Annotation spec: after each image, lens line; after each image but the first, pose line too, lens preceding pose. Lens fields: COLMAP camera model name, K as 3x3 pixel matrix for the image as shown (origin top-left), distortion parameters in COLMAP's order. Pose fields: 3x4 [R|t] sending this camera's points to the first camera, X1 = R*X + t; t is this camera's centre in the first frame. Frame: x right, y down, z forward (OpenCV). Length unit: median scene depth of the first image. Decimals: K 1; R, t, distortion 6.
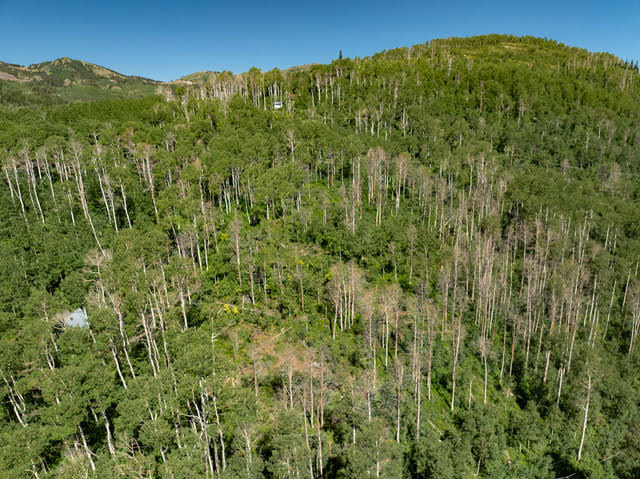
lens RADIAL K [[449.6, 0, 320.1], [0, 449.6, 238.2], [0, 0, 1]] dist [-0.039154, 0.013600]
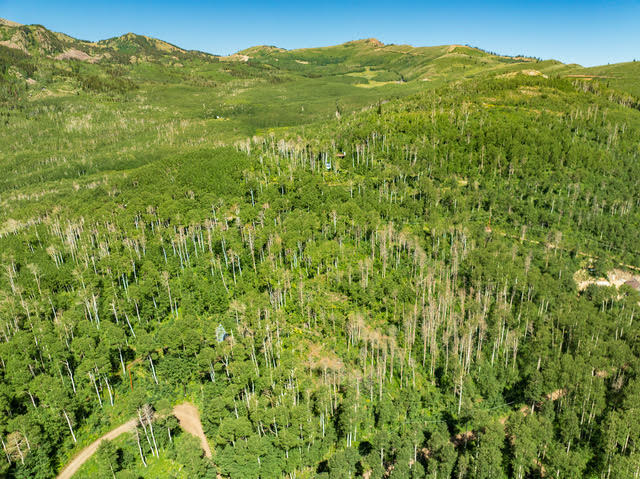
lens RADIAL K [[449.6, 0, 319.8], [0, 449.6, 240.9], [0, 0, 1]] dist [-0.039154, 0.013600]
pose [[0.993400, 0.041936, -0.106760, 0.087957], [-0.033880, 0.996518, 0.076187, -0.373212], [0.109584, -0.072067, 0.991362, -0.885904]]
